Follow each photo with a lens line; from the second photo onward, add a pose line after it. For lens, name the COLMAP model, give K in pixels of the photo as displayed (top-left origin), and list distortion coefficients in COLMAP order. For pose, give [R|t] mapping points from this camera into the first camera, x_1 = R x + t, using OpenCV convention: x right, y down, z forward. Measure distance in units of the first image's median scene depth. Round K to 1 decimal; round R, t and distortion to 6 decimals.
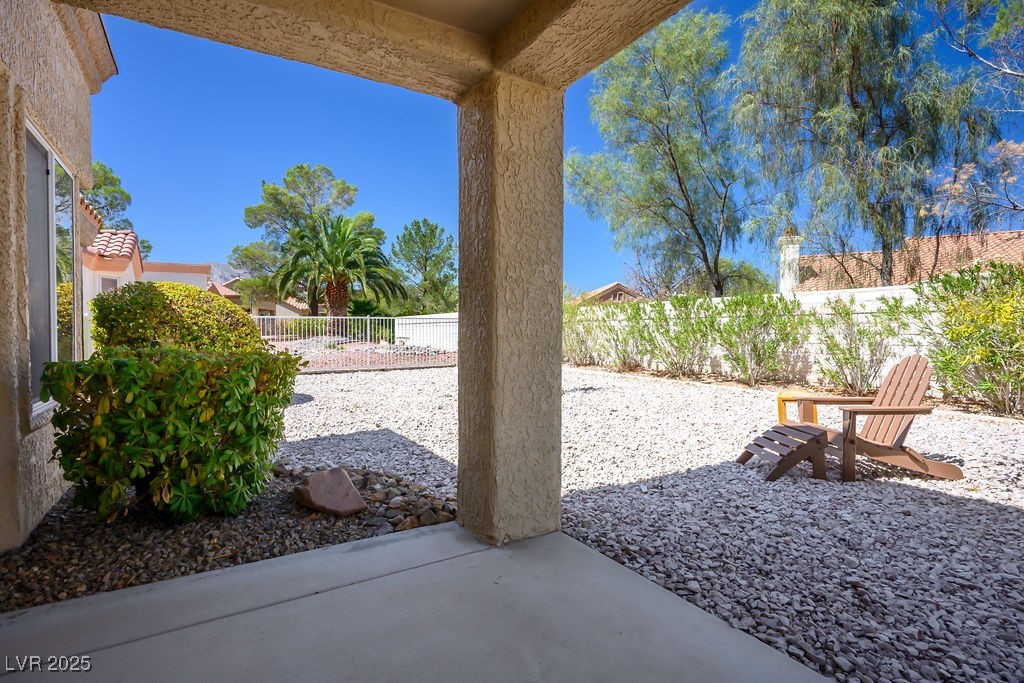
lens RADIAL K [[516.2, 0, 510.2], [0, 516.2, 331.1], [0, 0, 1]] dist [0.001253, 0.000991]
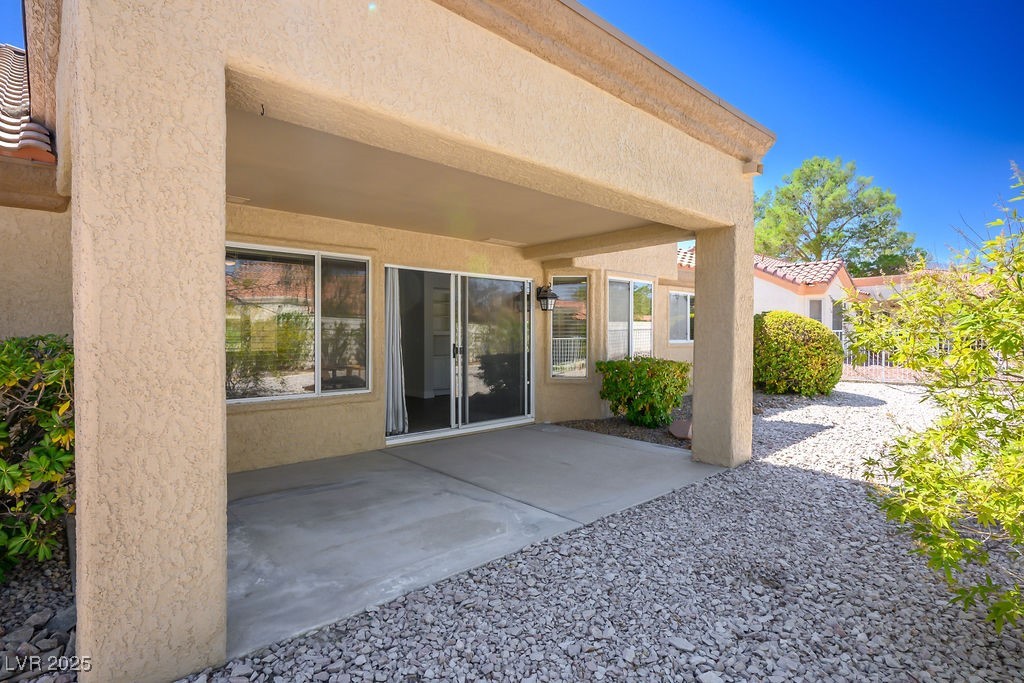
lens RADIAL K [[516.2, 0, 510.2], [0, 516.2, 331.1], [0, 0, 1]] dist [0.001253, 0.000991]
pose [[0.199322, 0.004018, -0.979926, 1.740129], [-0.007426, 0.999969, 0.002590, -0.096433], [0.979906, 0.006761, 0.199345, -0.124460]]
